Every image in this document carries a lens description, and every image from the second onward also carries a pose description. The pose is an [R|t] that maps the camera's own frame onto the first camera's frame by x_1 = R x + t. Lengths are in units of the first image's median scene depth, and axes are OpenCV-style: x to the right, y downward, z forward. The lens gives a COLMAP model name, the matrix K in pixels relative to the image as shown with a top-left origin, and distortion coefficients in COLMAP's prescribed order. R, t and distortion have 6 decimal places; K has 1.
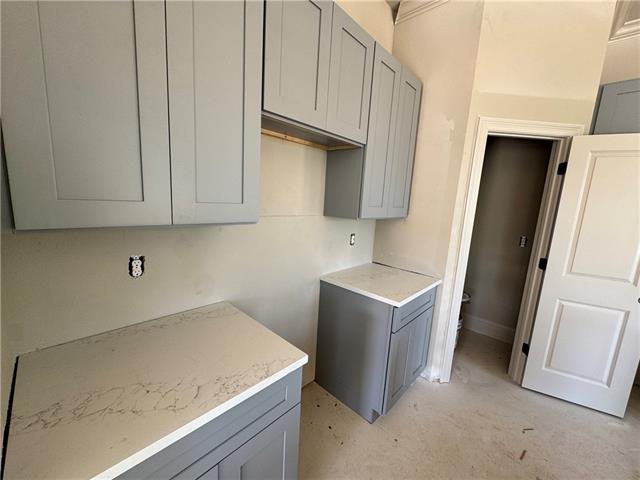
lens RADIAL K [[255.5, 0, 320.1], [0, 255.5, 238.8], [0, 0, 1]] dist [-0.000267, 0.000213]
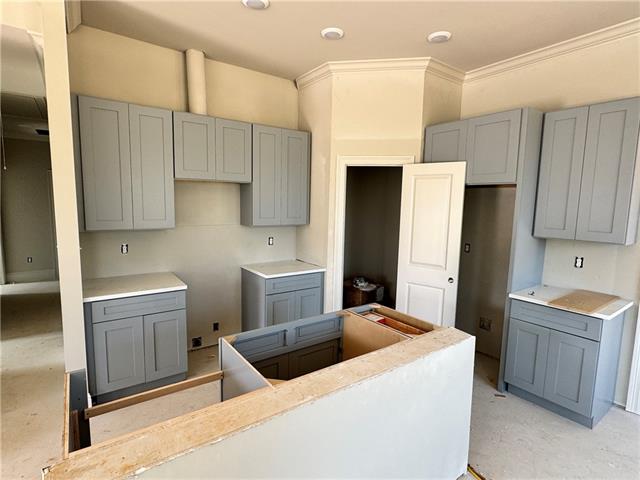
lens RADIAL K [[333.1, 0, 318.6], [0, 333.1, 237.6], [0, 0, 1]] dist [-0.009668, 0.005430]
pose [[0.979680, -0.016027, -0.199927, 0.866718], [0.004456, 0.998296, -0.058189, 0.104293], [0.200519, 0.056116, 0.978081, -0.855480]]
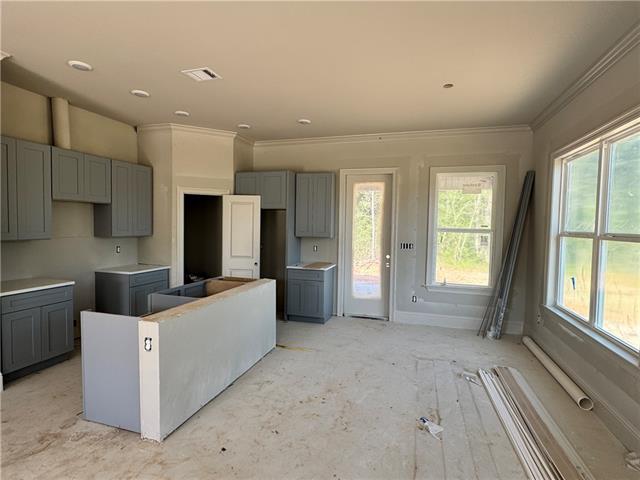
lens RADIAL K [[333.1, 0, 318.6], [0, 333.1, 238.5], [0, 0, 1]] dist [-0.009668, 0.005430]
pose [[0.900473, -0.061471, 0.430545, 0.446214], [0.103871, 0.991709, -0.075653, 0.278521], [-0.422325, 0.112845, 0.899393, -1.895440]]
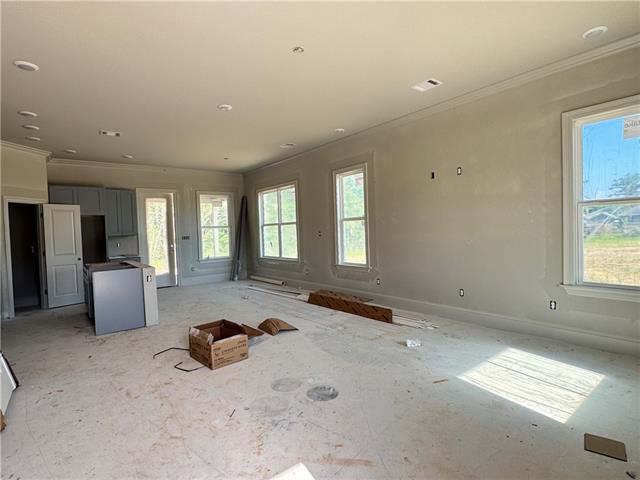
lens RADIAL K [[333.1, 0, 318.4], [0, 333.1, 238.6], [0, 0, 1]] dist [-0.009668, 0.005430]
pose [[0.156371, -0.090710, 0.983524, -1.939094], [0.201907, 0.977682, 0.058070, 0.320265], [-0.966841, 0.189500, 0.171196, -2.237901]]
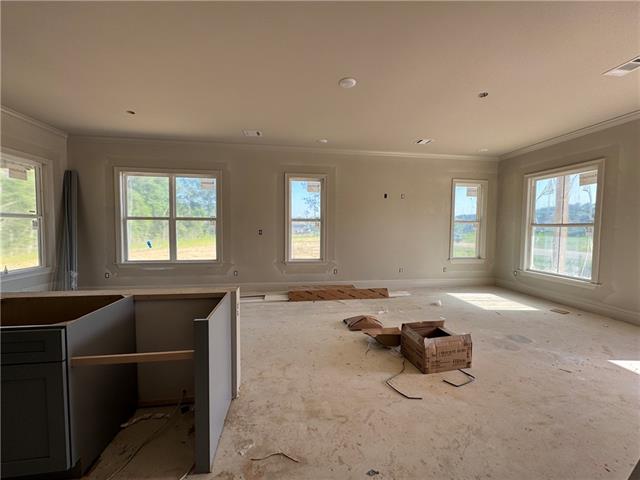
lens RADIAL K [[255.5, 0, 319.8], [0, 255.5, 238.2], [0, 0, 1]] dist [-0.000267, 0.000213]
pose [[-0.774415, -0.091841, 0.625977, -0.550513], [0.048277, 0.977945, 0.203205, 0.010390], [-0.630834, 0.187585, -0.752901, 0.095418]]
